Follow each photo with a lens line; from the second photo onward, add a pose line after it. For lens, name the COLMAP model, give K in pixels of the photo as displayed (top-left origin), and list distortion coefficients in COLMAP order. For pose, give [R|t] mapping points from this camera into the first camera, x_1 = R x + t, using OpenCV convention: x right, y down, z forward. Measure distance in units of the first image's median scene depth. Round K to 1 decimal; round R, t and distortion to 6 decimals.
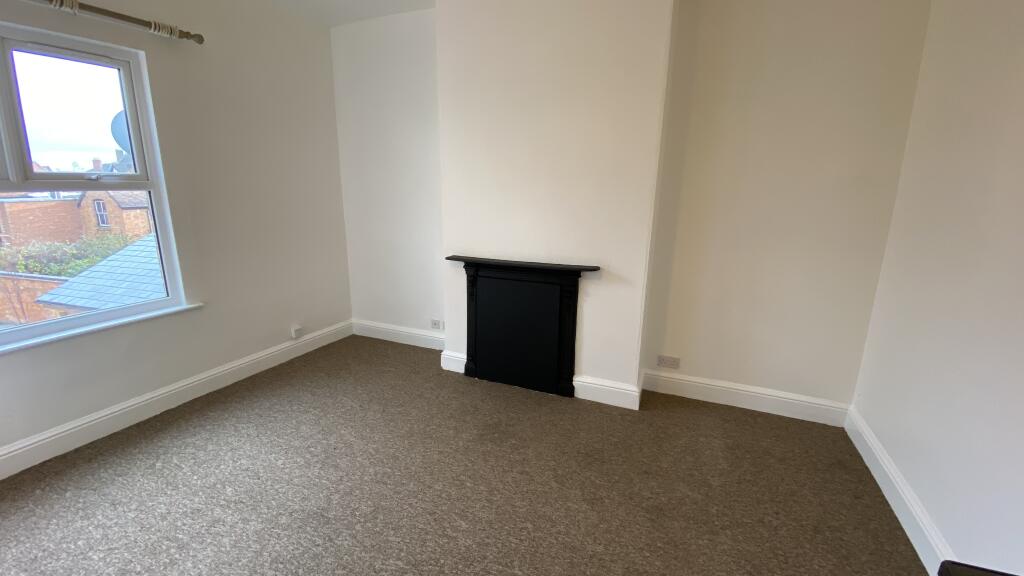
lens RADIAL K [[412.2, 0, 512.0], [0, 412.2, 288.0], [0, 0, 1]] dist [0.028673, -0.025986]
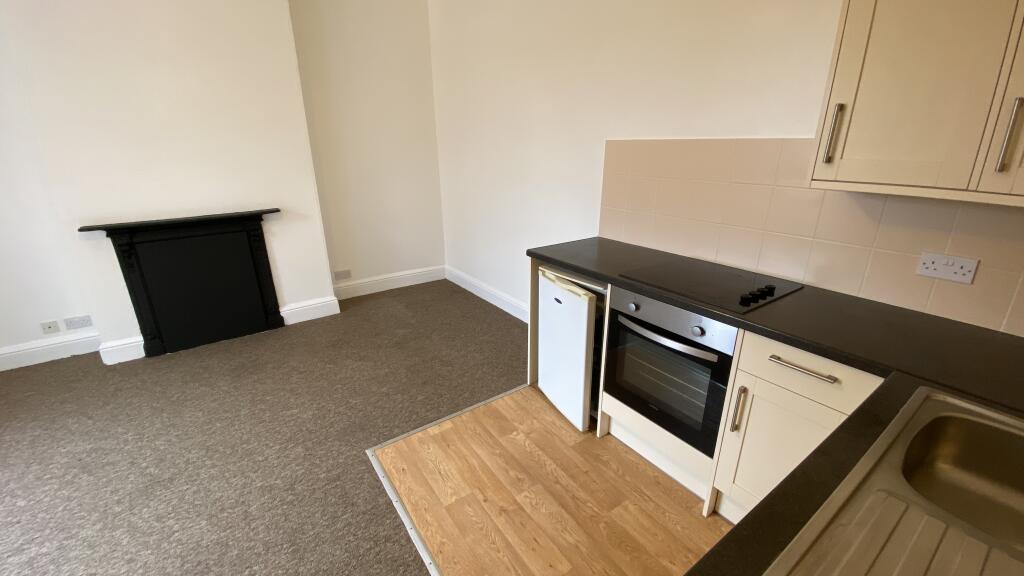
lens RADIAL K [[412.2, 0, 512.0], [0, 412.2, 288.0], [0, 0, 1]] dist [0.028673, -0.025986]
pose [[0.511731, -0.302513, 0.804125, -0.458533], [0.212610, 0.951437, 0.222631, 0.041173], [-0.832423, 0.057038, 0.551197, -0.196218]]
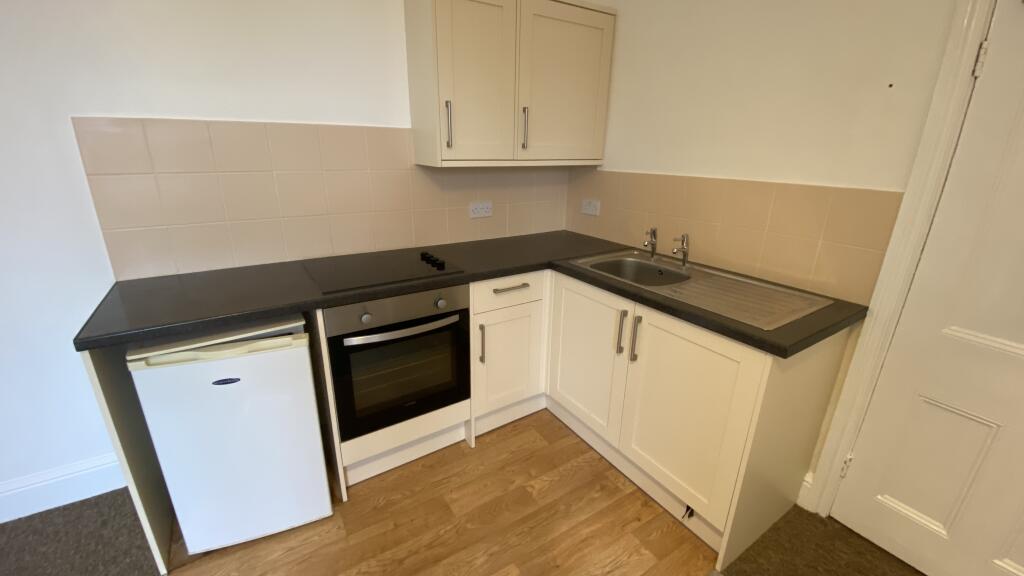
lens RADIAL K [[412.2, 0, 512.0], [0, 412.2, 288.0], [0, 0, 1]] dist [0.028673, -0.025986]
pose [[-0.839065, -0.201576, 0.505309, -0.288679], [0.098957, 0.856779, 0.506101, -0.038986], [-0.534956, 0.474655, -0.698945, 0.256383]]
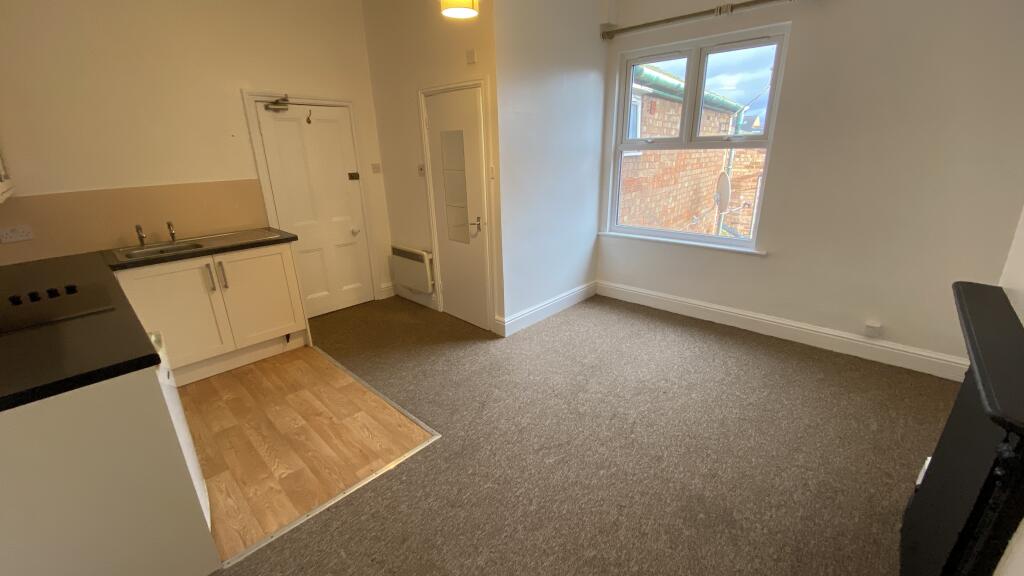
lens RADIAL K [[412.2, 0, 512.0], [0, 412.2, 288.0], [0, 0, 1]] dist [0.028673, -0.025986]
pose [[-0.324617, 0.296950, -0.898023, 0.509358], [-0.203643, 0.905230, 0.372946, -0.157874], [0.923663, 0.303941, -0.233381, 0.677506]]
